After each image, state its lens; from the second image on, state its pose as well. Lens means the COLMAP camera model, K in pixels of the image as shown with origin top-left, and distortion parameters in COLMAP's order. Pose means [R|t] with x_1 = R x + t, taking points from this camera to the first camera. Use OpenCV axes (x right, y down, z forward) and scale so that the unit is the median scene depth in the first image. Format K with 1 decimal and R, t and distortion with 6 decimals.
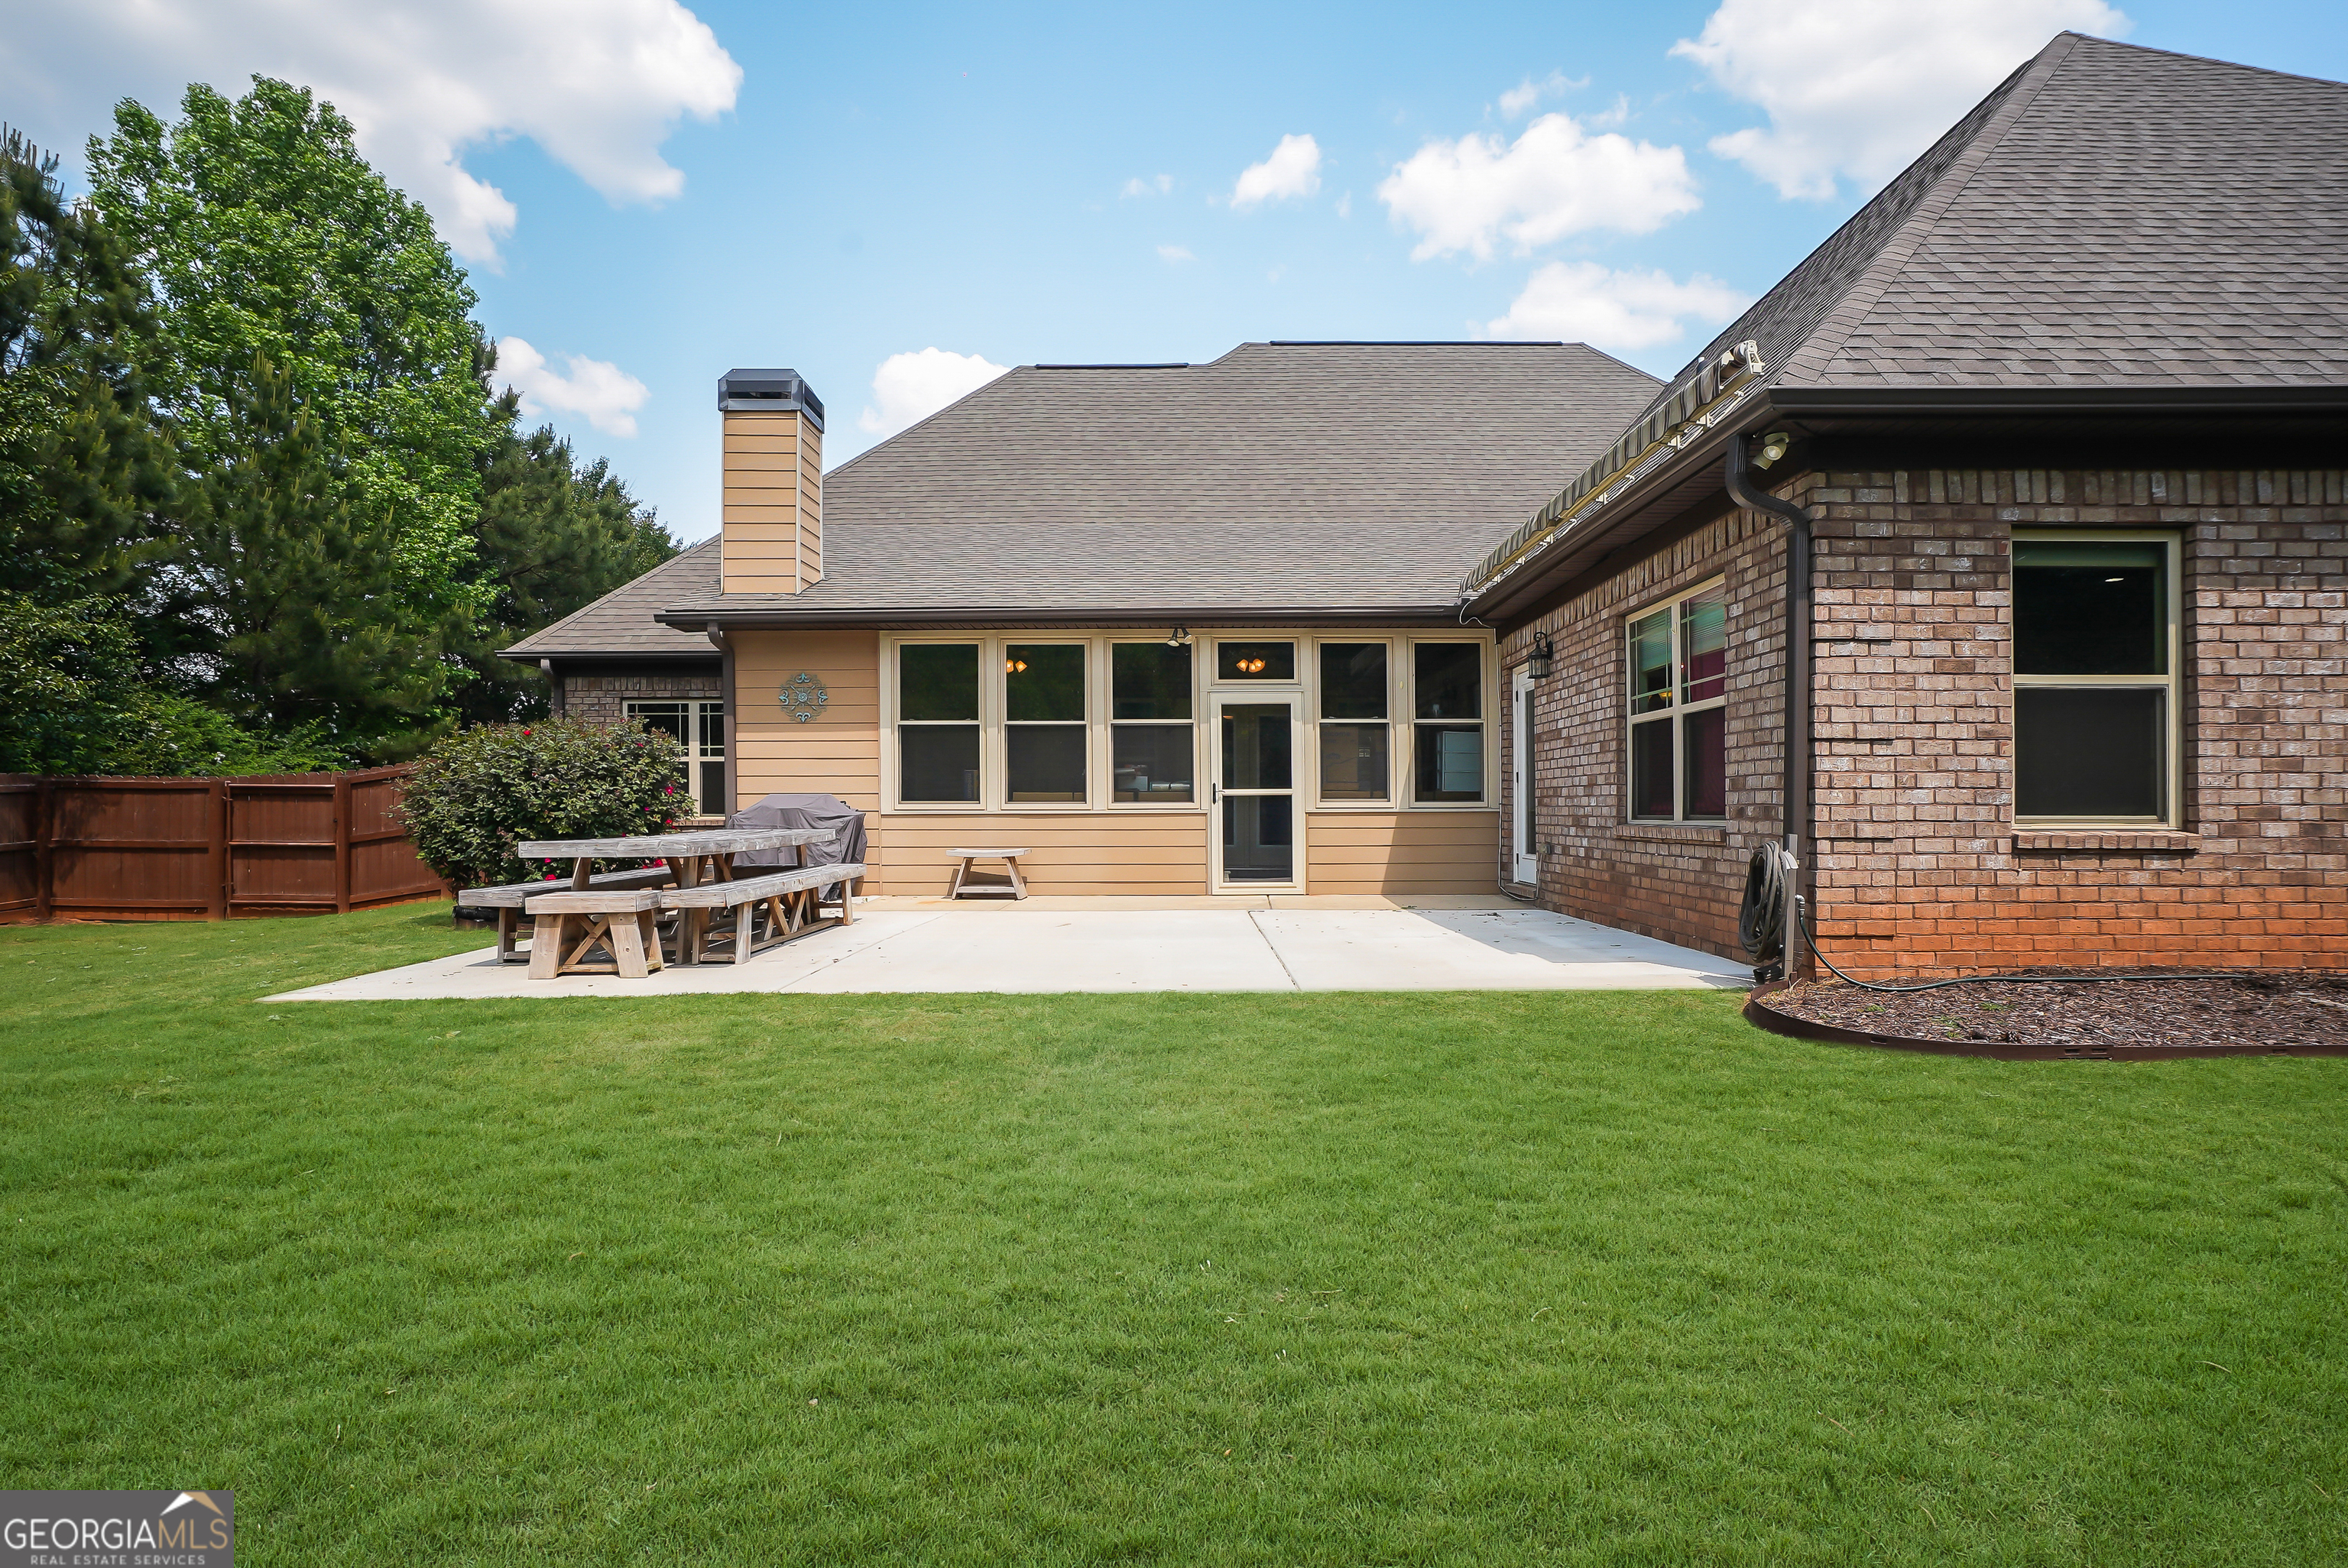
lens RADIAL K [[1201.1, 0, 1171.3], [0, 1201.1, 817.7], [0, 0, 1]] dist [0.001758, 0.000844]
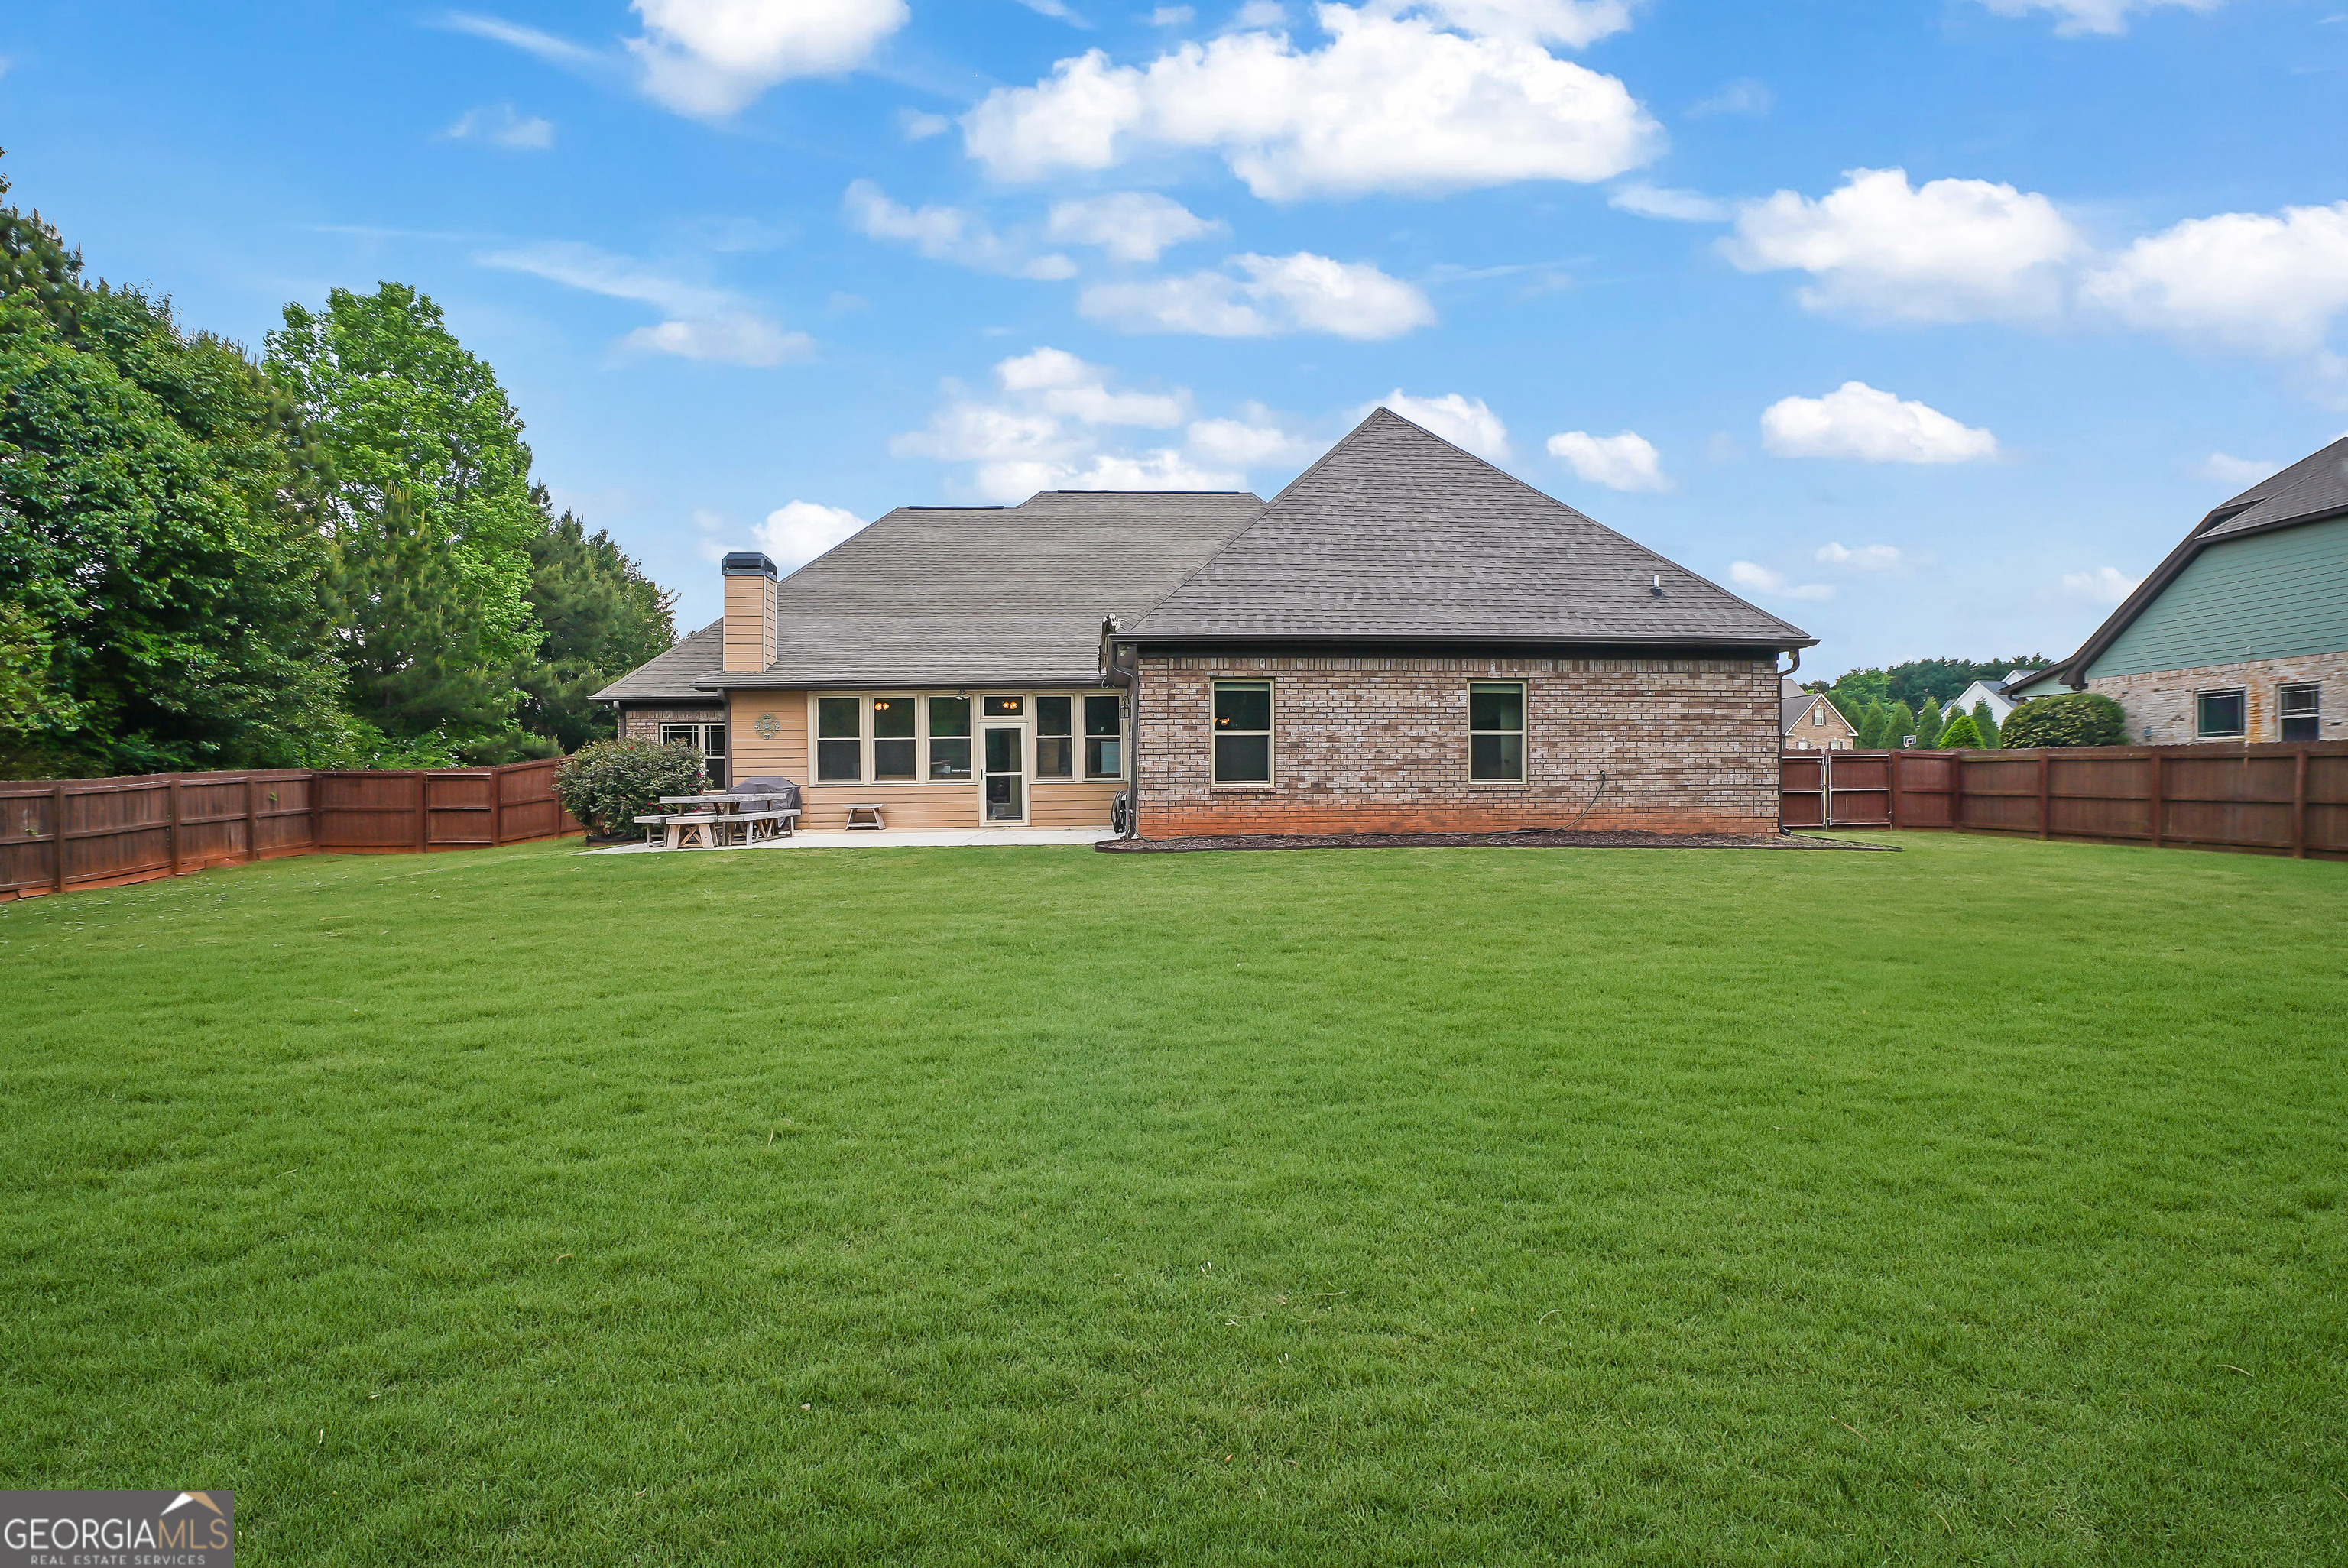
lens RADIAL K [[1095.8, 0, 1161.7], [0, 1095.8, 785.4], [0, 0, 1]] dist [-0.062265, 0.027387]
pose [[0.997728, -0.007830, 0.066912, 0.205227], [0.008492, 0.999918, -0.009623, 0.016144], [-0.066831, 0.010169, 0.997712, -0.773097]]
